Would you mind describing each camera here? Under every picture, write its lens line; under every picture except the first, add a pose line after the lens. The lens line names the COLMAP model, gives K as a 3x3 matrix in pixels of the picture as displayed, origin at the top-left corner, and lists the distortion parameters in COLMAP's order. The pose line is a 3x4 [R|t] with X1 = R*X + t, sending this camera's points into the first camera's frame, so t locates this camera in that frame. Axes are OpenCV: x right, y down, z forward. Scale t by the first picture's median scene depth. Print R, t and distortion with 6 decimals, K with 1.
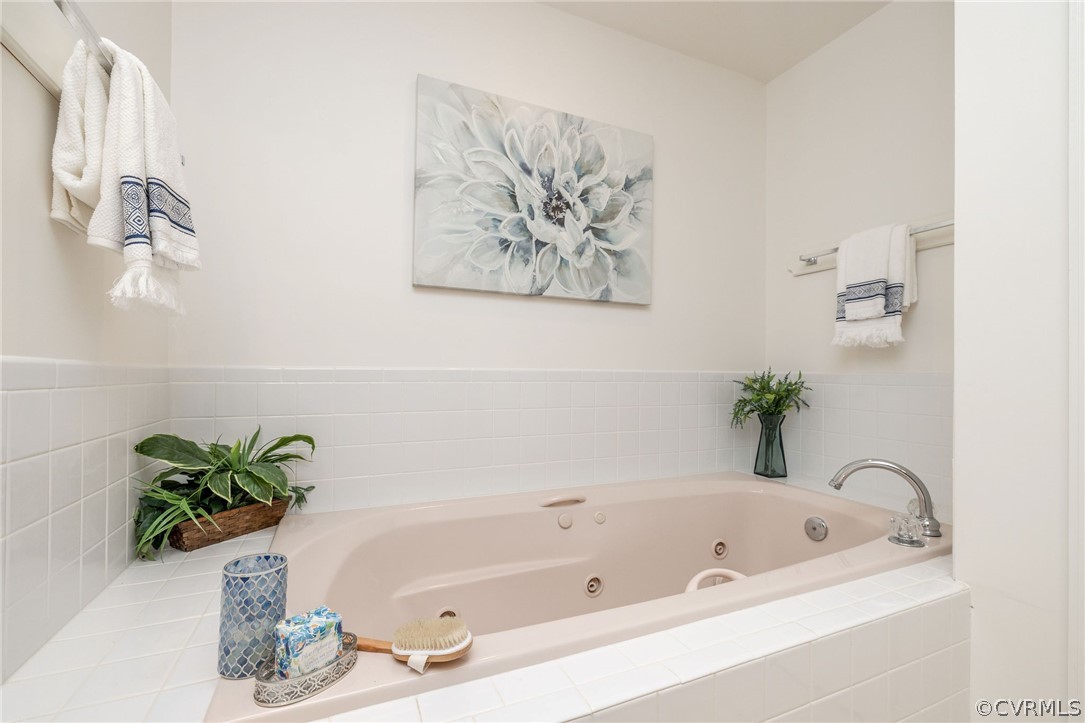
lens RADIAL K [[456.7, 0, 550.8], [0, 456.7, 369.4], [0, 0, 1]] dist [-0.000631, -0.000330]
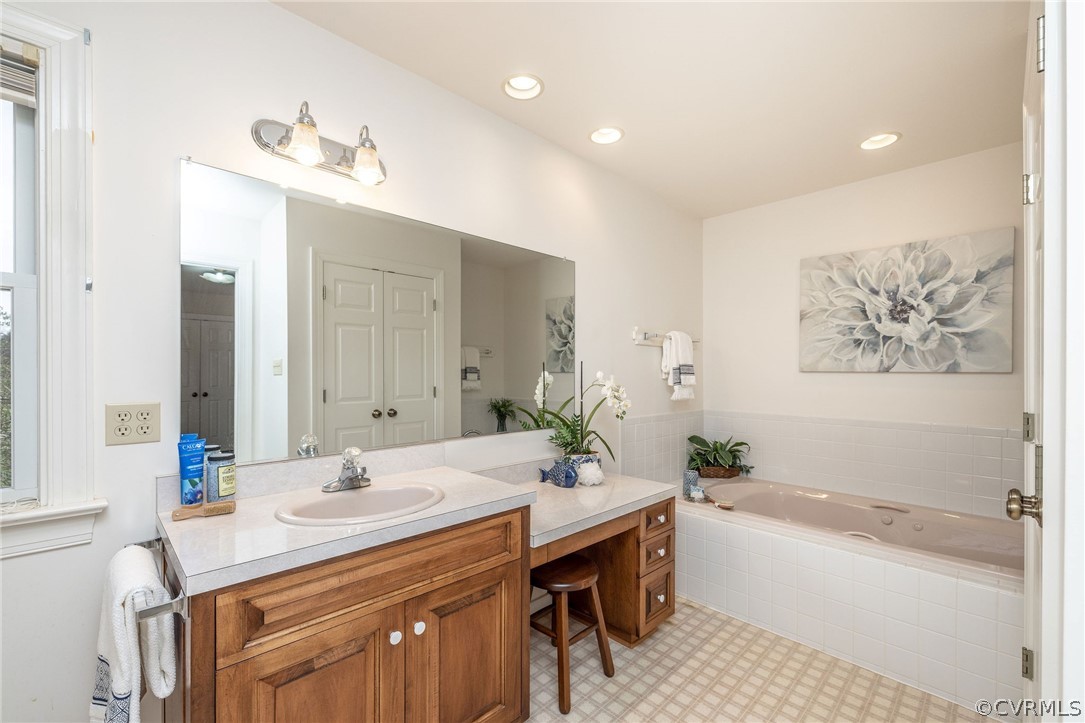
lens RADIAL K [[456.7, 0, 544.7], [0, 456.7, 364.7], [0, 0, 1]] dist [-0.000631, -0.000330]
pose [[0.350558, -0.022619, -0.936268, 1.000662], [0.010242, 0.999741, -0.020318, -0.168155], [0.936485, -0.002467, 0.350699, -0.597417]]
